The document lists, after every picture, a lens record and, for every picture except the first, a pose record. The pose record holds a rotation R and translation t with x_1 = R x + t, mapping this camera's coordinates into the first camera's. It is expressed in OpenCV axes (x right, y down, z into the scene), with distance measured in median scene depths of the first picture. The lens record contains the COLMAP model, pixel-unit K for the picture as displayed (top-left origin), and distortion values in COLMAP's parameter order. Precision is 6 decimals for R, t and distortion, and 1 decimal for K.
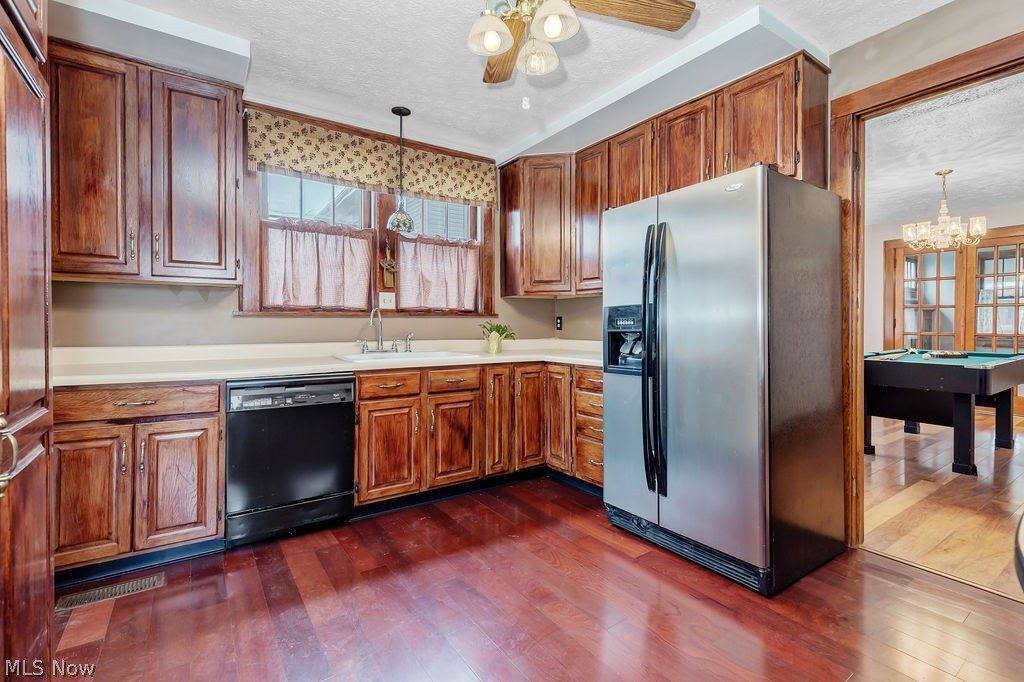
lens RADIAL K [[469.2, 0, 511.8], [0, 469.2, 331.7], [0, 0, 1]] dist [0.002986, -0.000452]
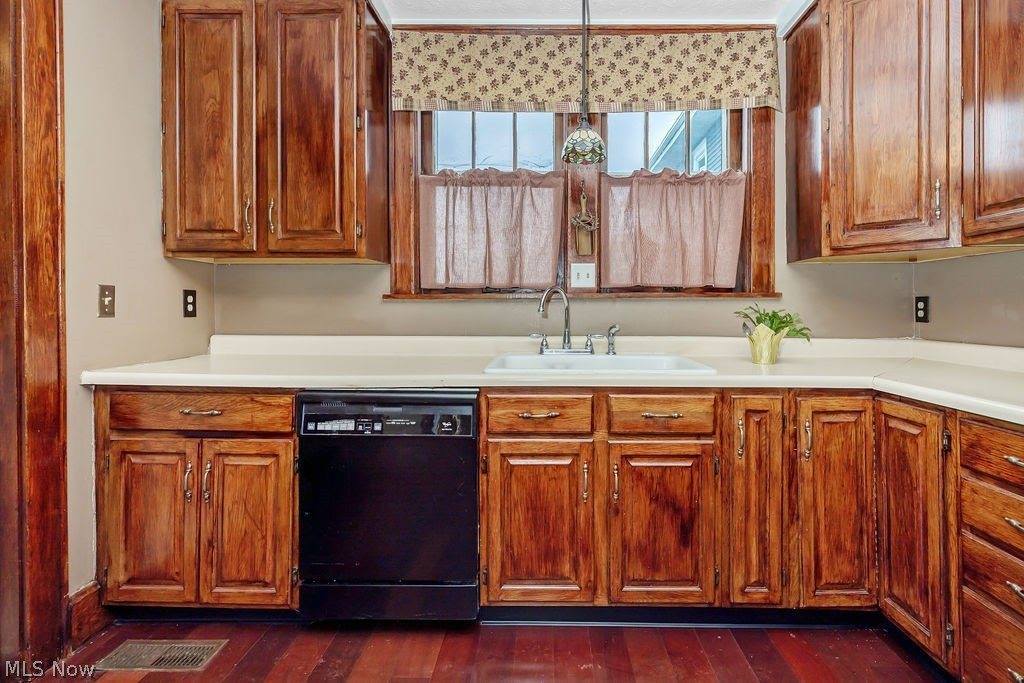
lens RADIAL K [[469.2, 0, 541.0], [0, 469.2, 308.9], [0, 0, 1]] dist [0.002986, -0.000452]
pose [[0.821932, 0.001369, -0.569585, 0.067900], [-0.010404, 0.999866, -0.012609, -0.009743], [0.569491, 0.016290, 0.821836, 0.444300]]
